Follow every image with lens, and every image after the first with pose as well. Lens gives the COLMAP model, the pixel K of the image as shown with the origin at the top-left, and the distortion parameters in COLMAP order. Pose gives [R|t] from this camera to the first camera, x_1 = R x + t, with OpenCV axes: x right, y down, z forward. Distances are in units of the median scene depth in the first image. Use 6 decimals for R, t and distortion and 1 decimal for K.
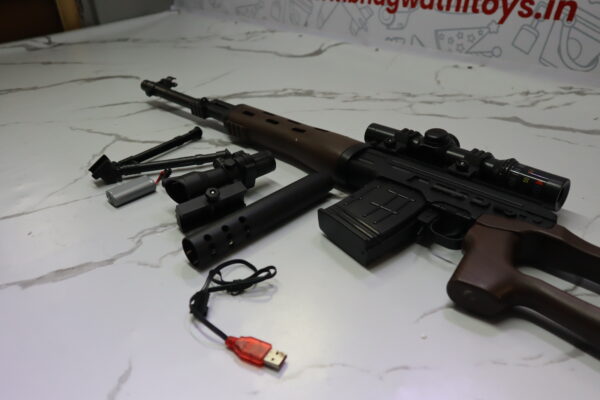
lens RADIAL K [[516.0, 0, 306.9], [0, 516.0, 198.8], [0, 0, 1]] dist [-0.076360, 0.105799]
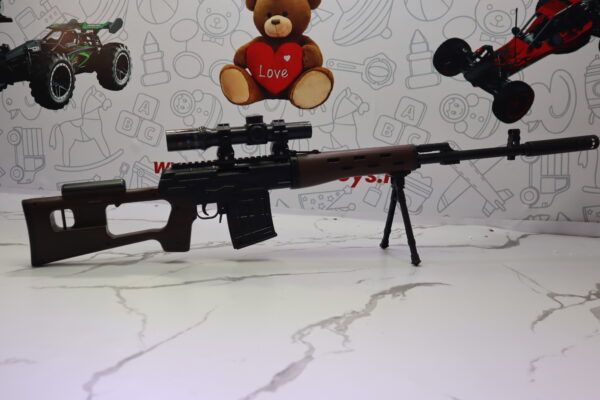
lens RADIAL K [[516.0, 0, 309.1], [0, 516.0, 199.4], [0, 0, 1]] dist [-0.076360, 0.105799]
pose [[0.776445, 0.005251, 0.630163, -0.596039], [0.231124, 0.927912, -0.292507, 0.072866], [-0.586272, 0.372761, 0.719259, 0.062938]]
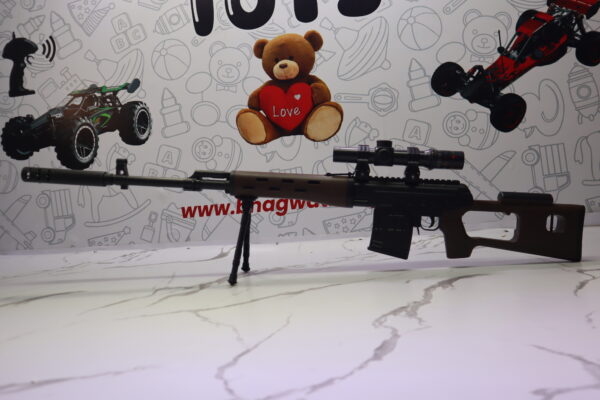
lens RADIAL K [[516.0, 0, 308.6], [0, 516.0, 199.6], [0, 0, 1]] dist [-0.076360, 0.105799]
pose [[0.753751, -0.026981, 0.656606, -0.743904], [0.349068, 0.862985, -0.365251, 0.120966], [-0.556786, 0.504508, 0.659894, 0.090814]]
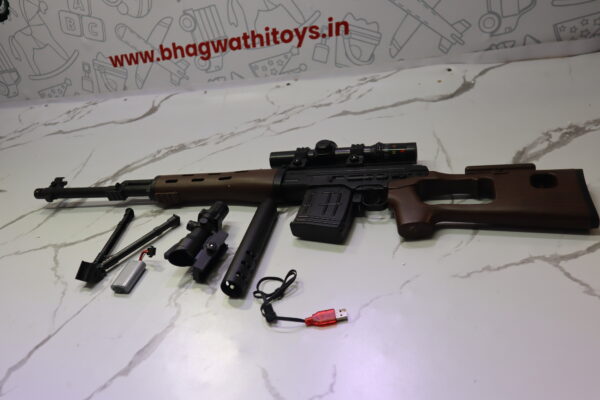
lens RADIAL K [[516.0, 0, 309.3], [0, 516.0, 199.2], [0, 0, 1]] dist [-0.076360, 0.105799]
pose [[0.833613, -0.389827, 0.391310, -0.267333], [0.390819, 0.916908, 0.080866, -0.078010], [-0.390319, 0.085521, 0.916699, -0.192524]]
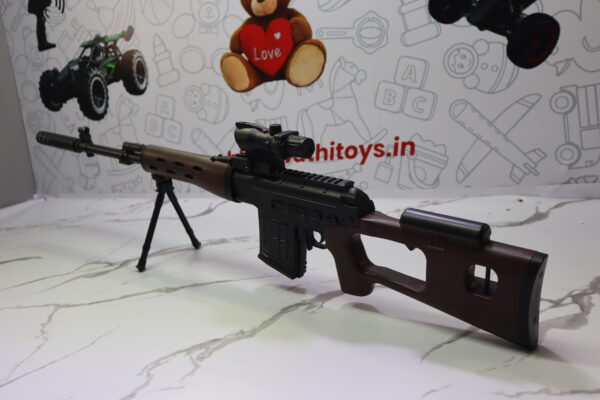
lens RADIAL K [[516.0, 0, 308.1], [0, 516.0, 198.5], [0, 0, 1]] dist [-0.076360, 0.105799]
pose [[0.930525, -0.128808, 0.342830, -0.199675], [0.232785, 0.930699, -0.282153, 0.070431], [-0.282728, 0.342356, 0.896023, -0.094675]]
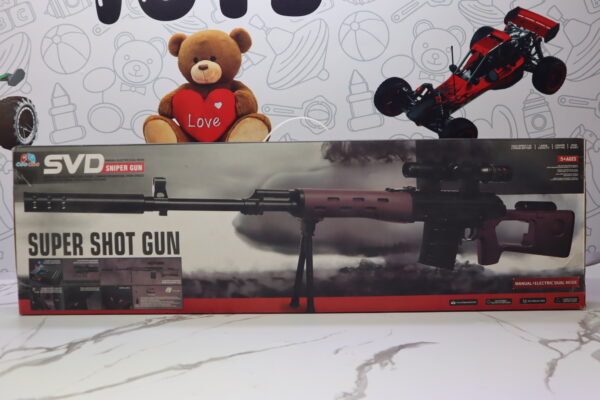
lens RADIAL K [[516.0, 0, 308.3], [0, 516.0, 199.2], [0, 0, 1]] dist [-0.076360, 0.105799]
pose [[0.665776, 0.014937, 0.746002, -0.567645], [0.352332, 0.875022, -0.331962, 0.003674], [-0.657726, 0.483853, 0.577306, 0.183563]]
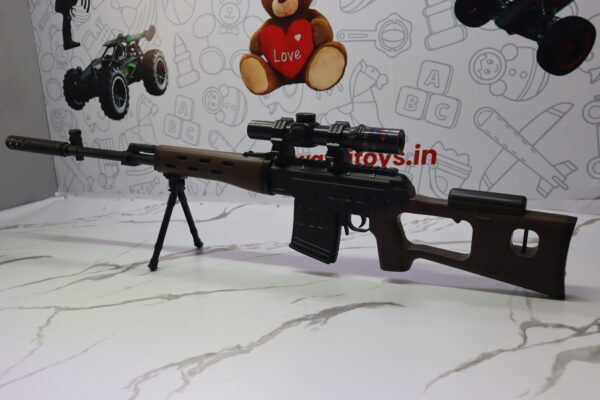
lens RADIAL K [[516.0, 0, 308.2], [0, 516.0, 199.2], [0, 0, 1]] dist [-0.076360, 0.105799]
pose [[0.951766, -0.096830, 0.291144, -0.155488], [0.186928, 0.935459, -0.299958, 0.058652], [-0.243308, 0.339913, 0.908438, -0.068270]]
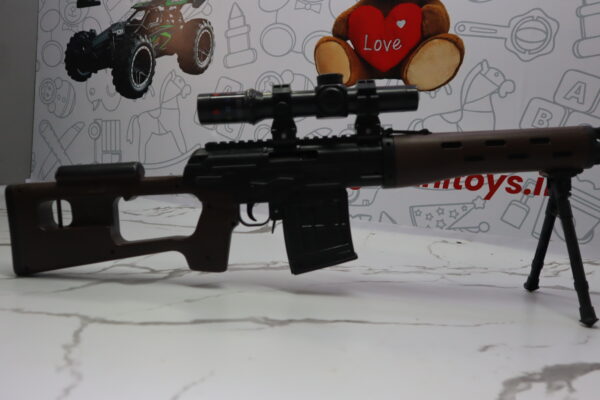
lens RADIAL K [[516.0, 0, 307.7], [0, 516.0, 198.8], [0, 0, 1]] dist [-0.076360, 0.105799]
pose [[0.912866, 0.072138, 0.401835, -0.335376], [0.095405, 0.919319, -0.381773, 0.003574], [-0.396955, 0.386844, 0.832333, 0.300972]]
